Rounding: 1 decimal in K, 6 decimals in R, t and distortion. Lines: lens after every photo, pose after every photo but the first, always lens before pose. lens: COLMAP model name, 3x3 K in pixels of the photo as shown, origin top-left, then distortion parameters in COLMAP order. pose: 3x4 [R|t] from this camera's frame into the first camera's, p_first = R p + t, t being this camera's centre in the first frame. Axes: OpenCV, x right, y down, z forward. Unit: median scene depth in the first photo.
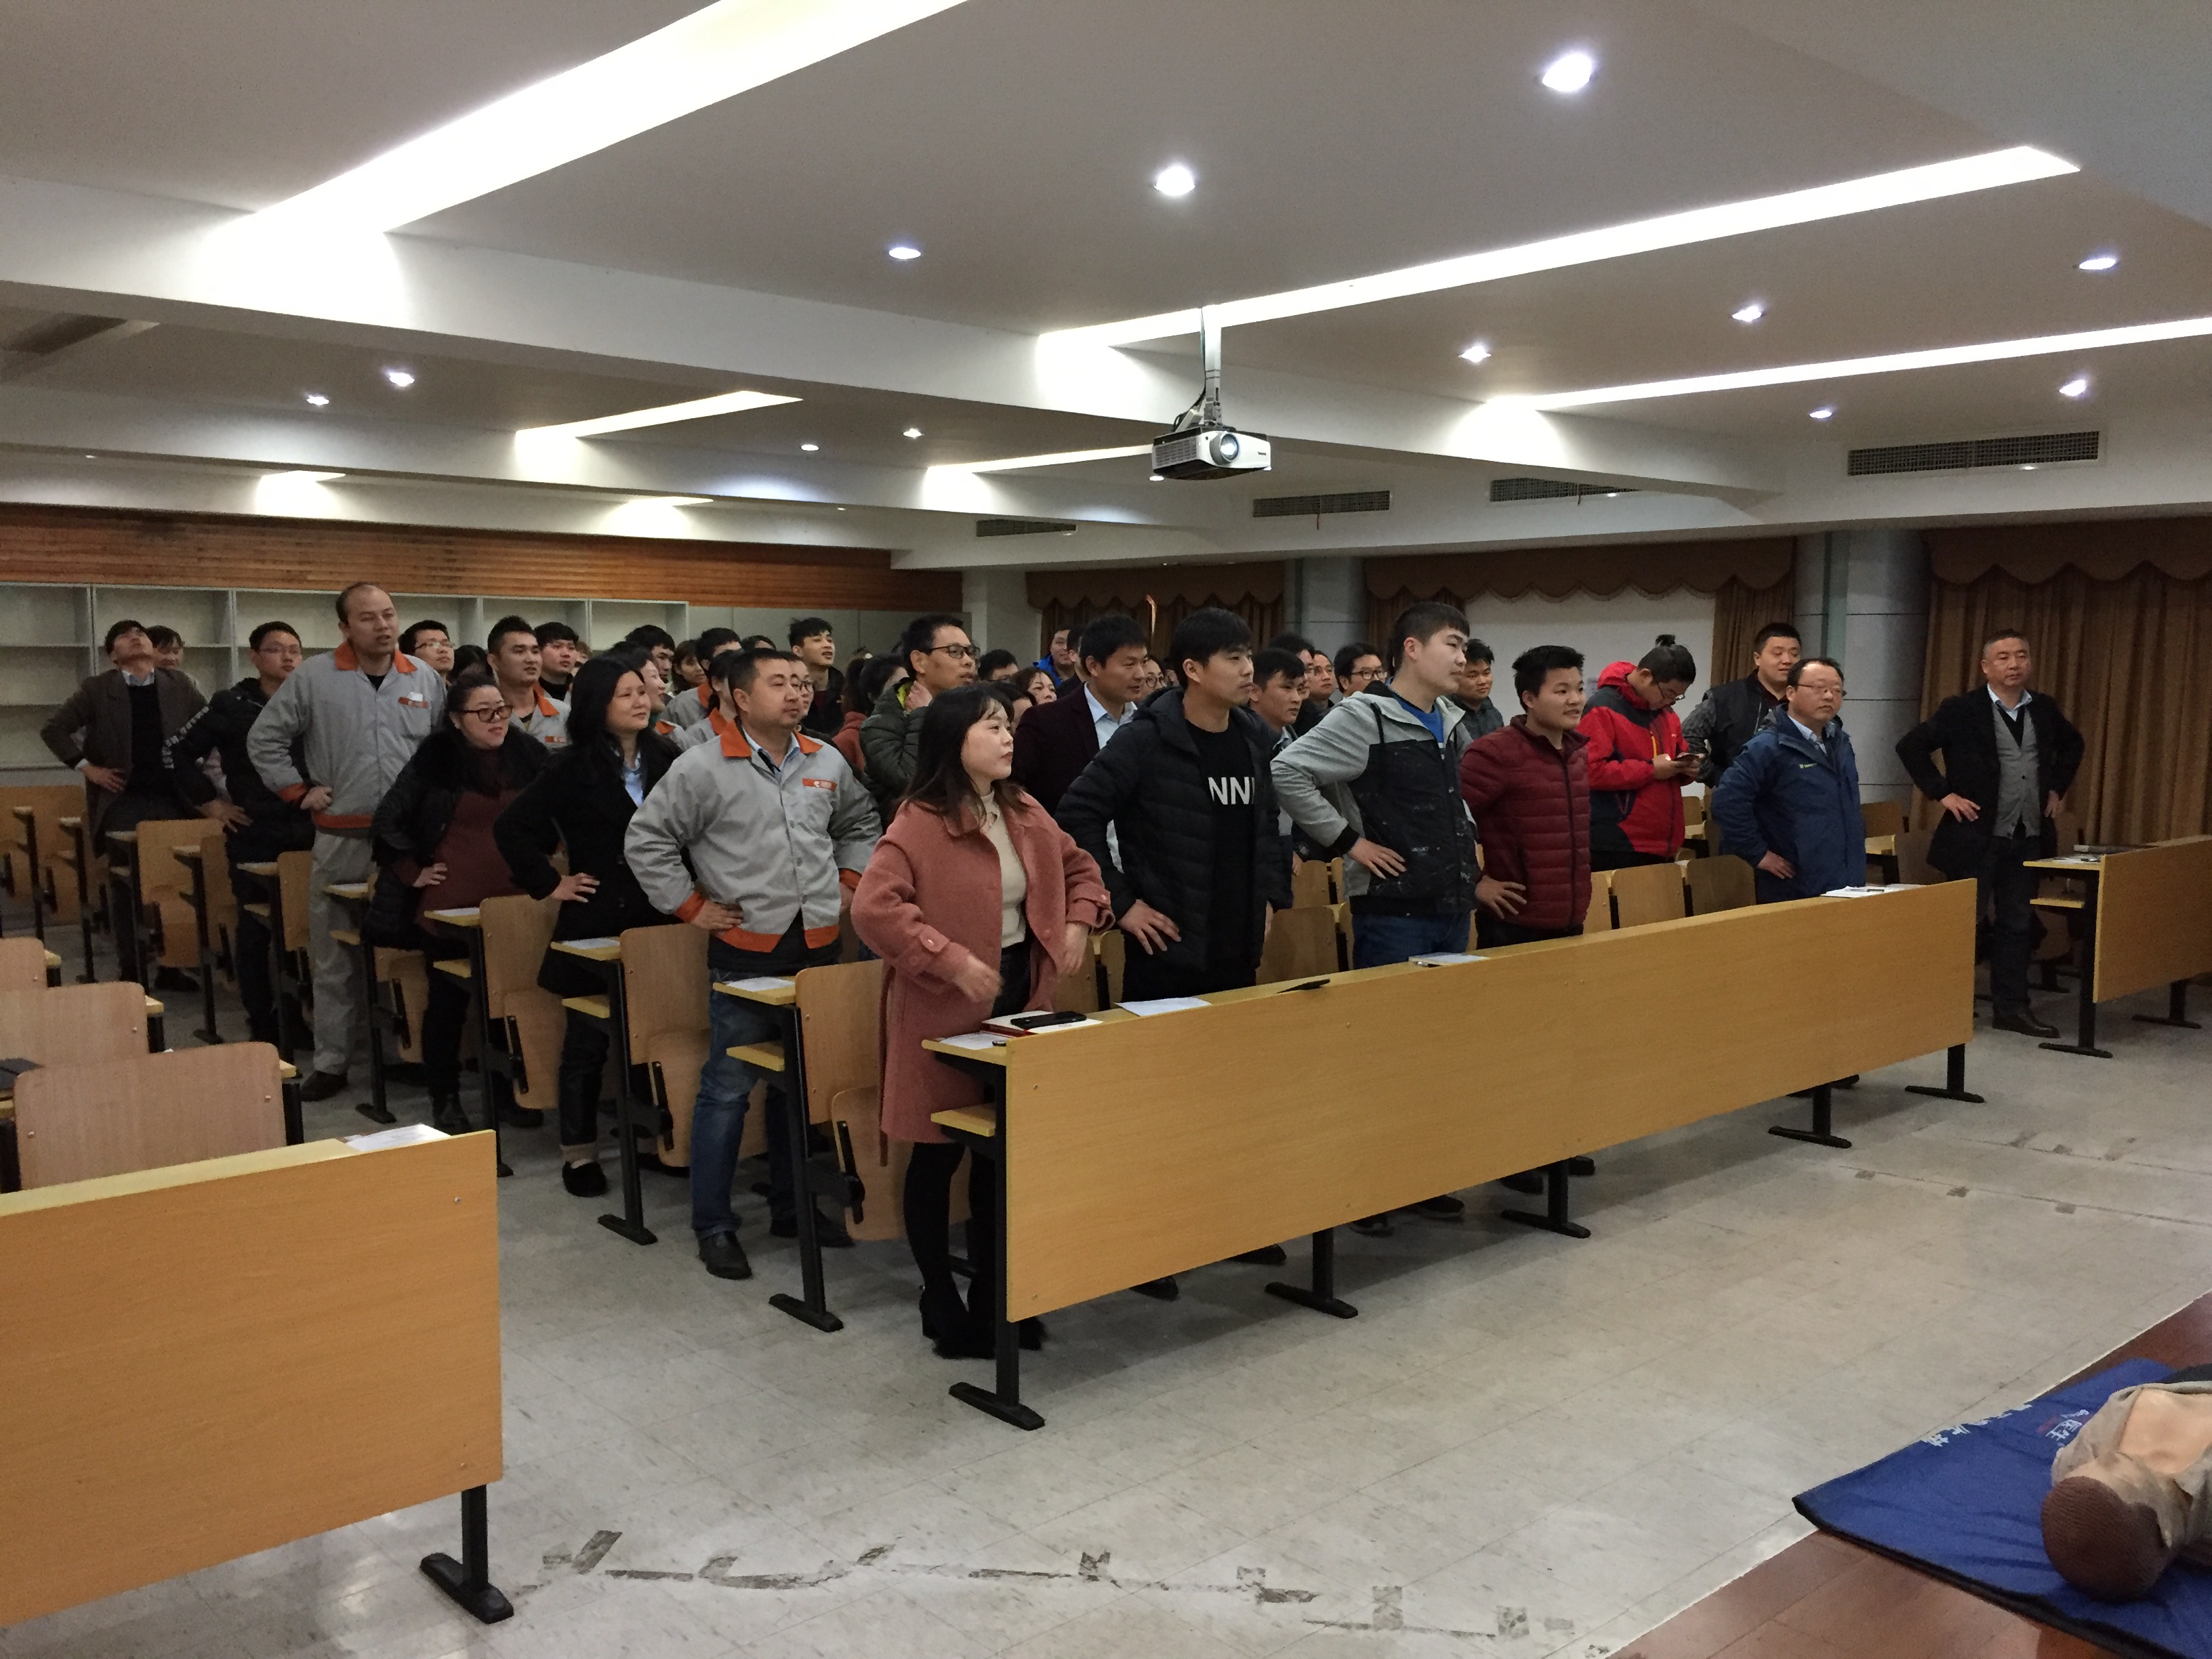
lens RADIAL K [[1879.8, 0, 1106.0], [0, 1879.8, 829.5], [0, 0, 1]] dist [0.005812, -0.002473]
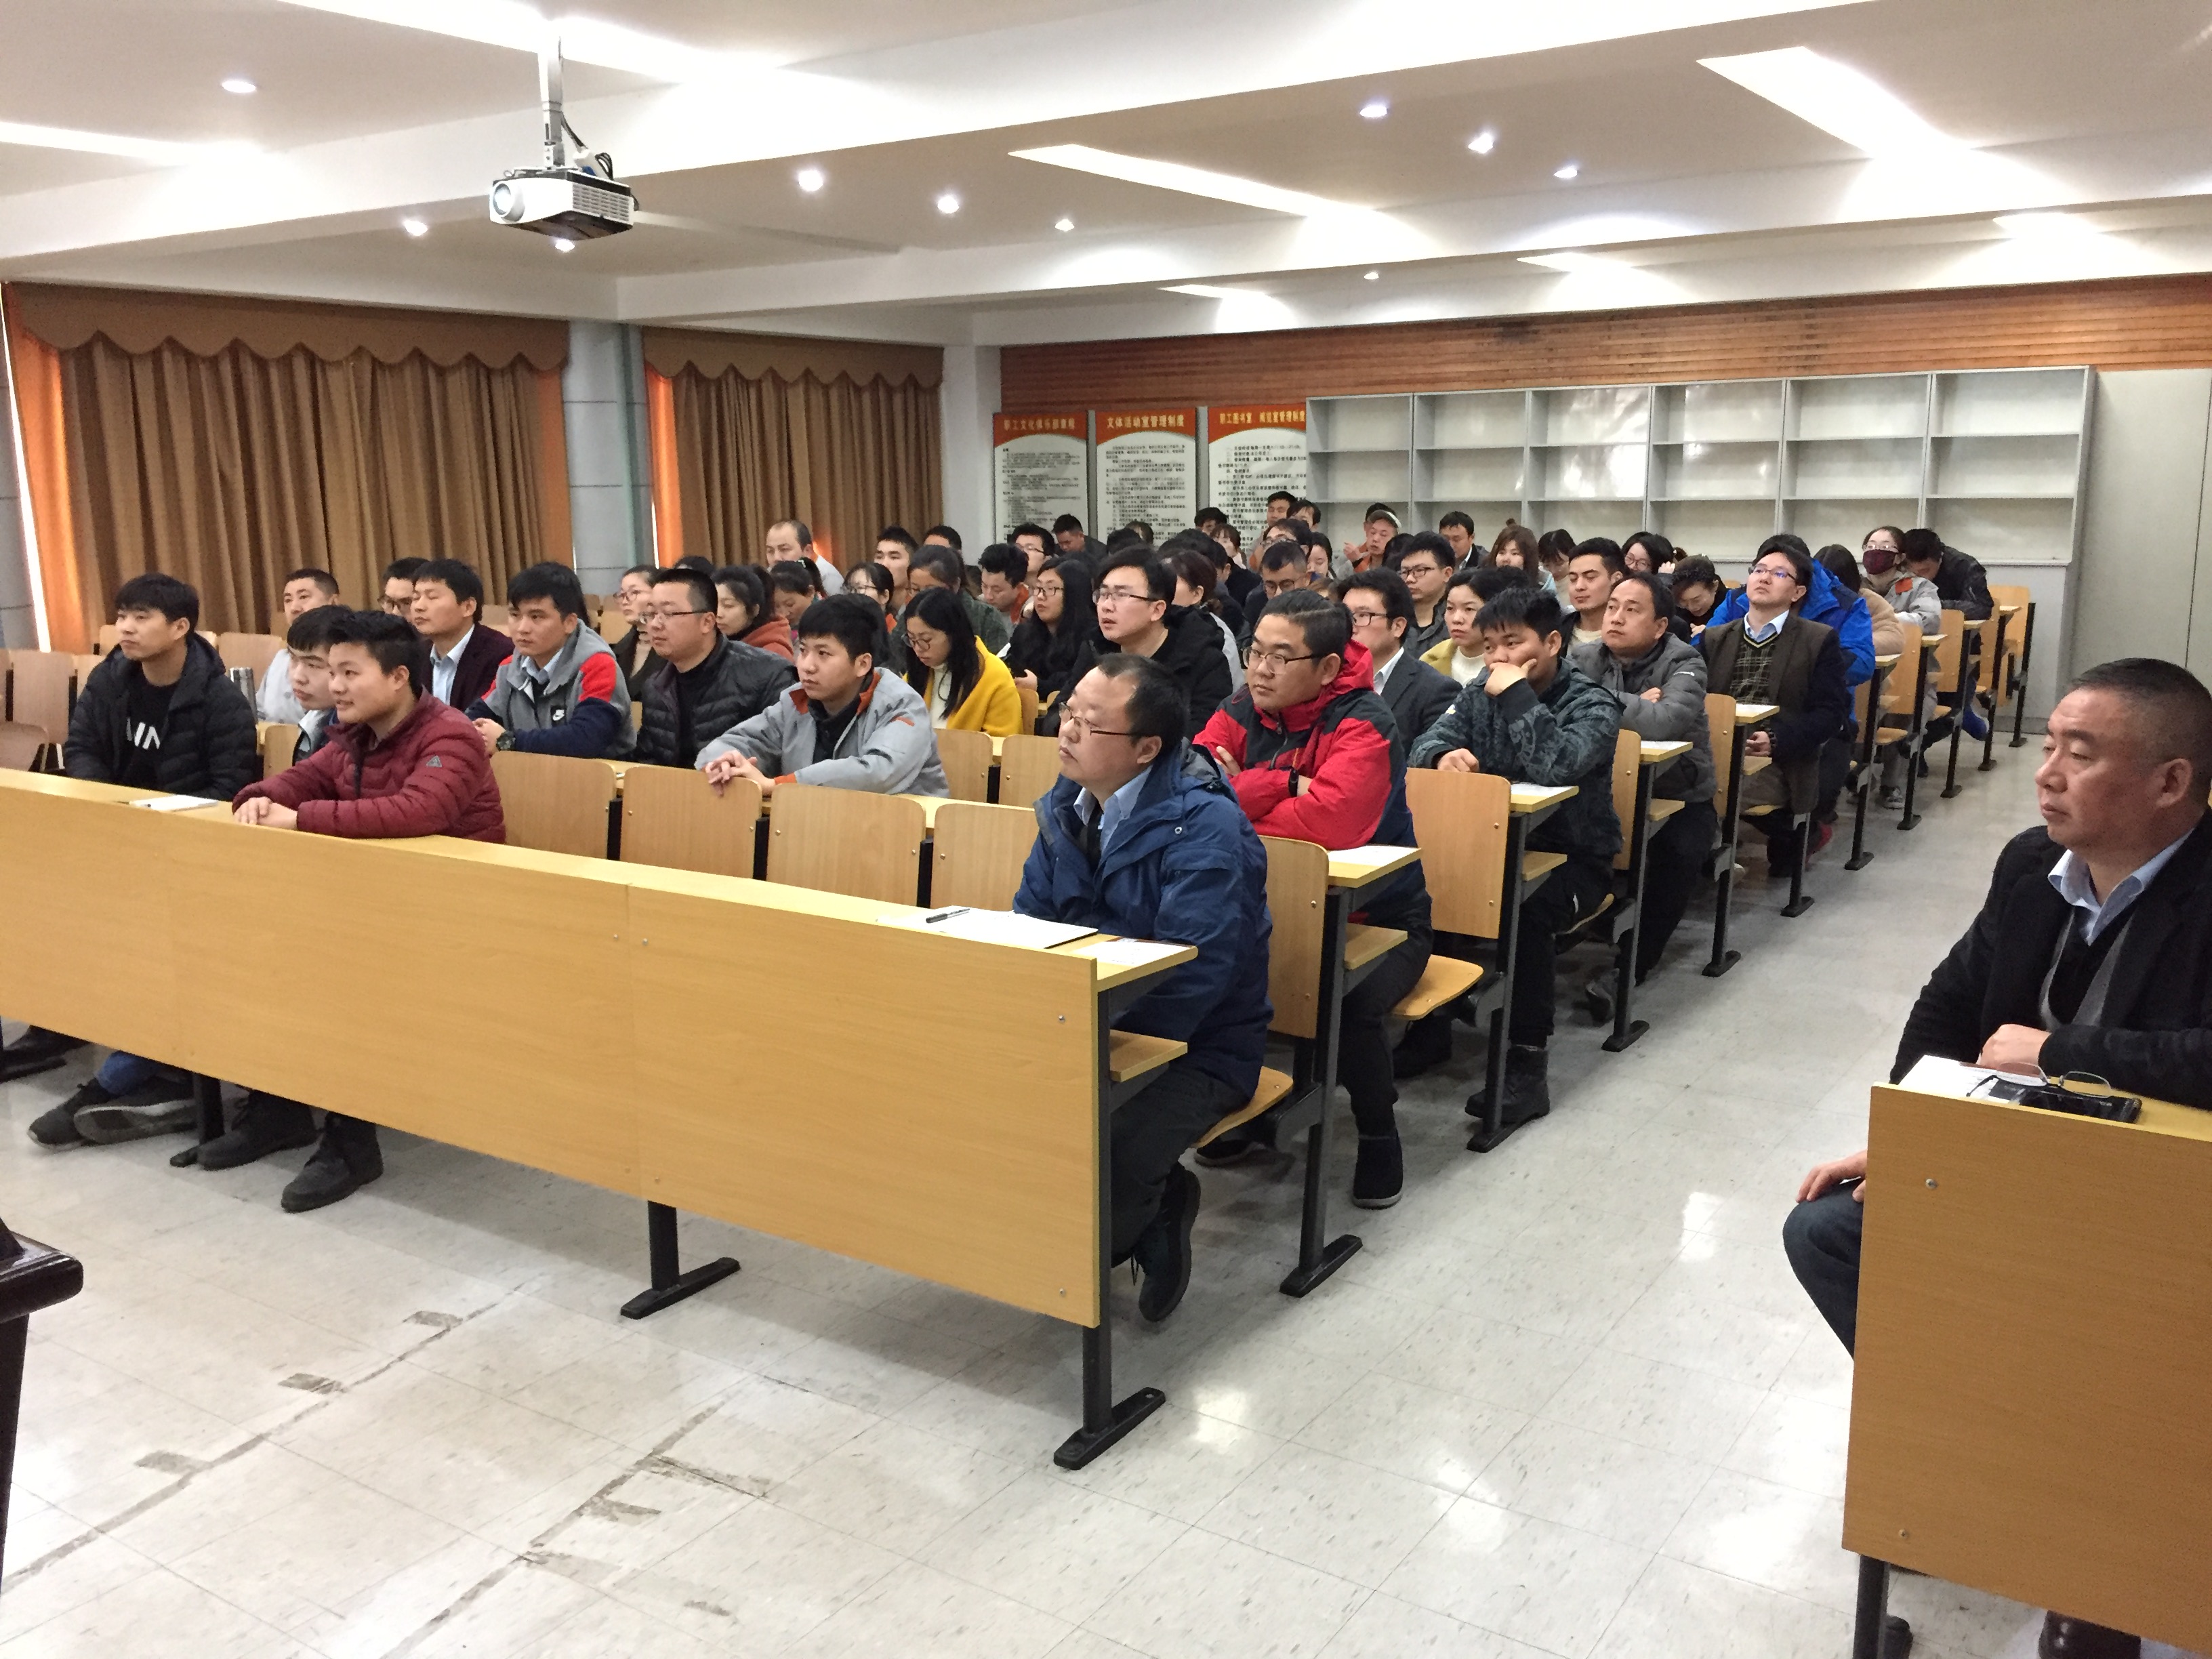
lens RADIAL K [[1879.8, 0, 1106.0], [0, 1879.8, 829.5], [0, 0, 1]] dist [0.005812, -0.002473]
pose [[0.254360, 0.169595, -0.952123, 0.525036], [-0.066916, 0.985231, 0.157616, -0.039993], [0.964792, 0.023621, 0.261952, 0.551105]]
